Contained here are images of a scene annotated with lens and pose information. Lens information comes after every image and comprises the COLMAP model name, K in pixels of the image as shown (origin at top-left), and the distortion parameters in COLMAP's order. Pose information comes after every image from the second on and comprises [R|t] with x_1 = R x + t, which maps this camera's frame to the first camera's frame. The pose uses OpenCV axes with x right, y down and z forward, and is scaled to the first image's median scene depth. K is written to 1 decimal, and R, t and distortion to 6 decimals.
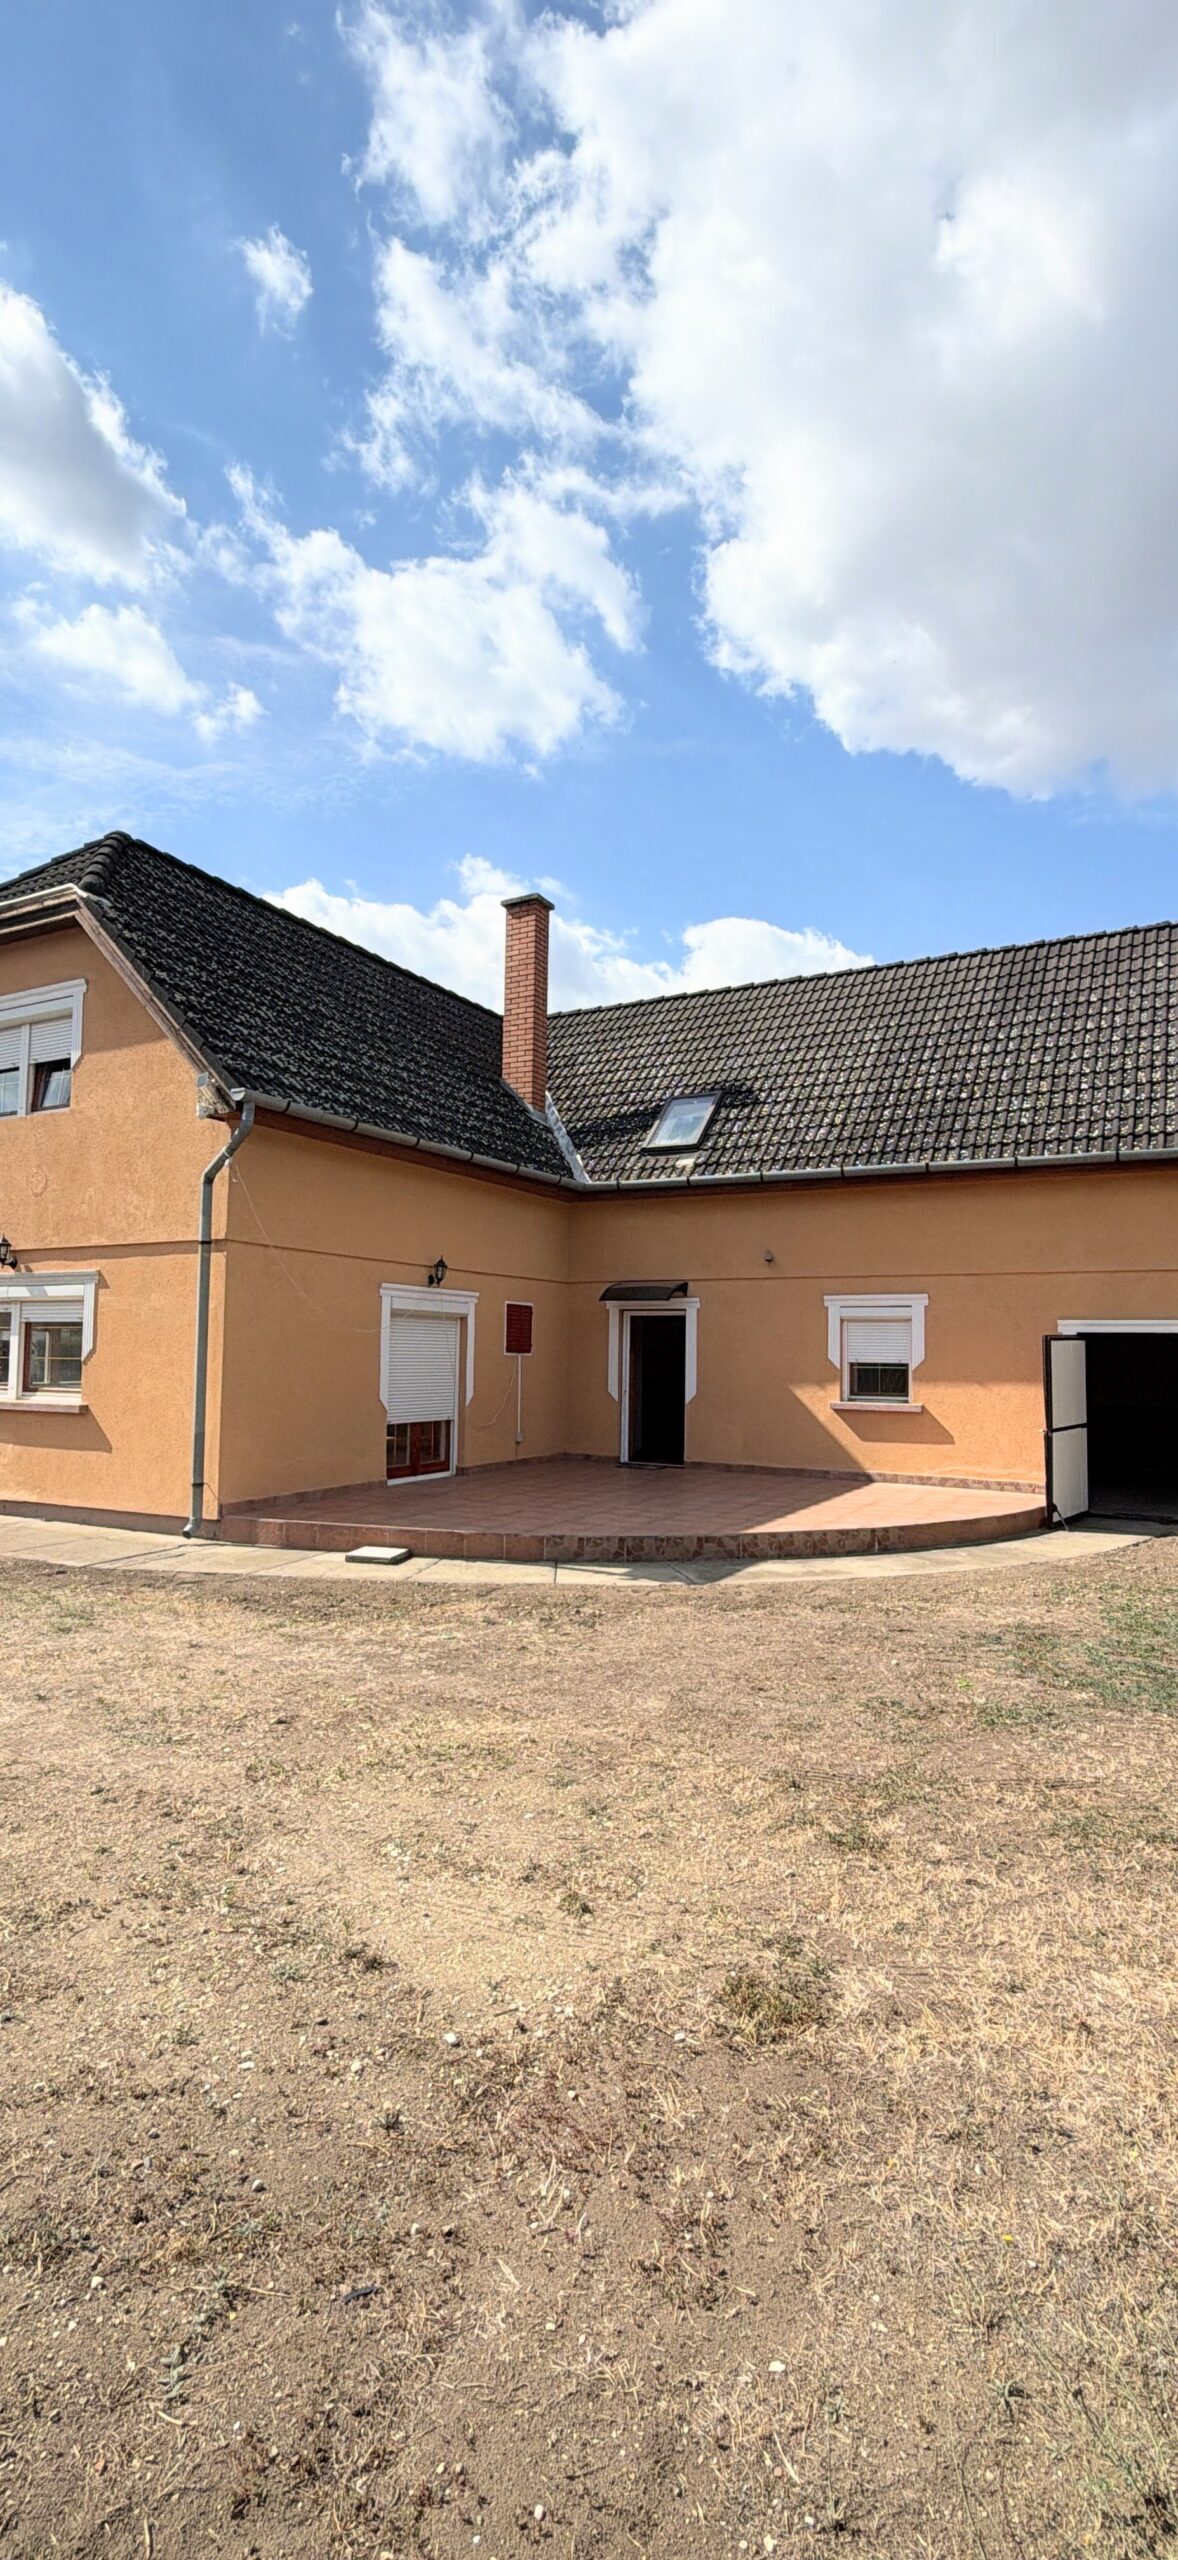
lens RADIAL K [[1165.1, 0, 589.3], [0, 1165.1, 1280.7], [0, 0, 1]] dist [0.000203, 0.000113]
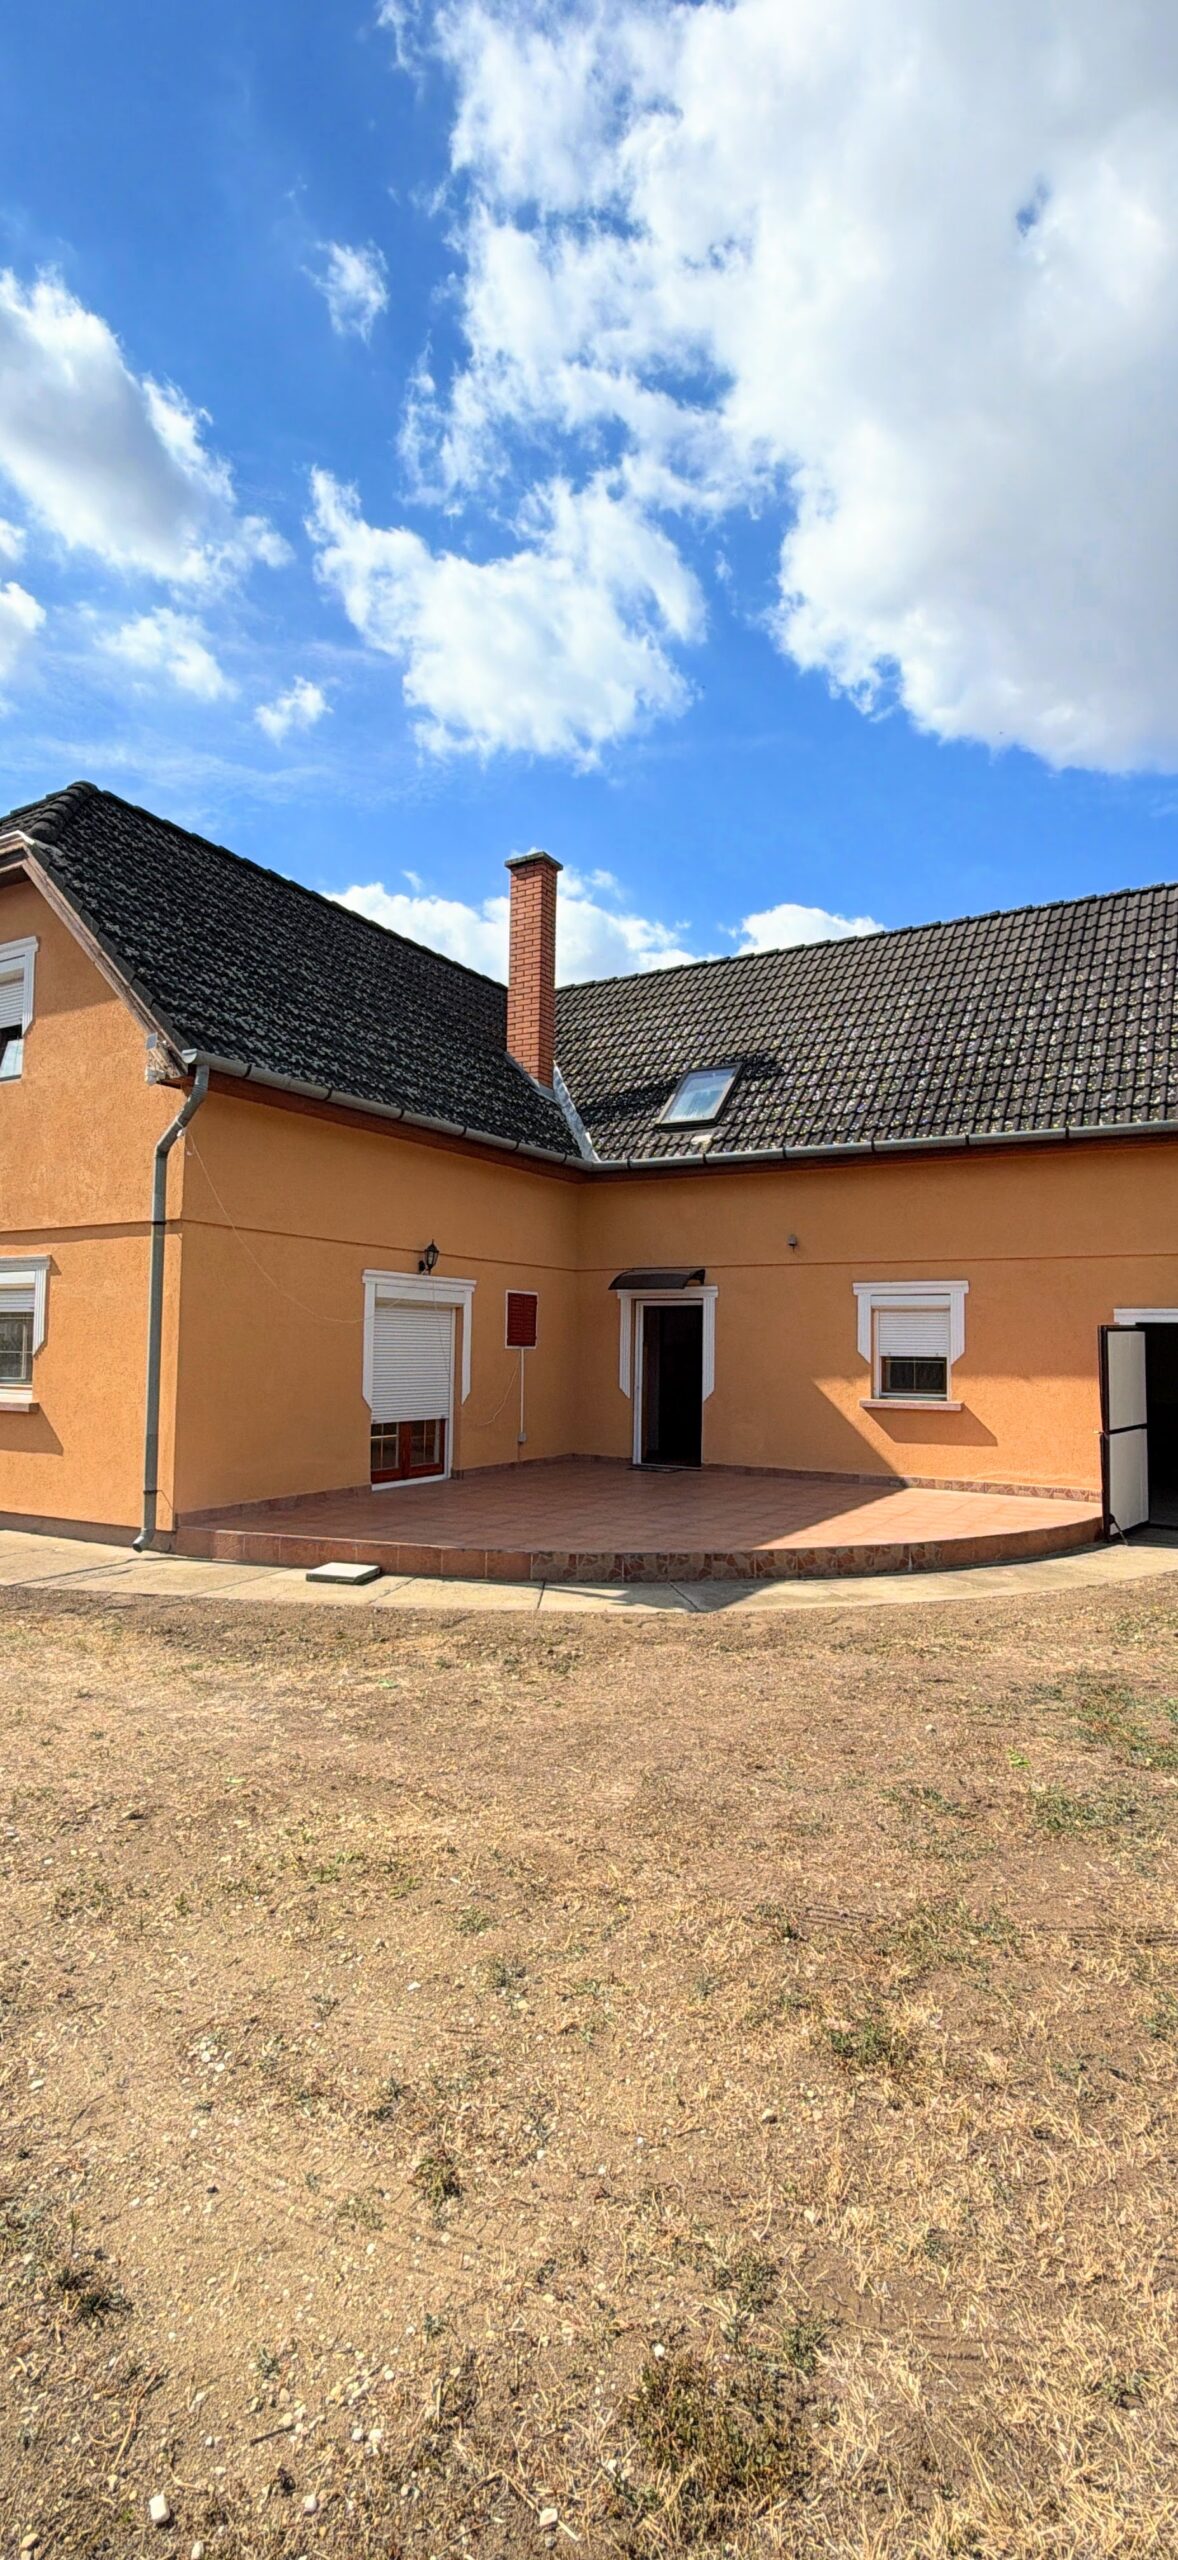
lens RADIAL K [[1165.1, 0, 589.4], [0, 1165.1, 1281.0], [0, 0, 1]] dist [0.000203, 0.000113]
pose [[0.999542, -0.002344, -0.030165, 0.028973], [0.002504, 0.999983, 0.005283, 0.007704], [0.030152, -0.005357, 0.999531, 0.105551]]
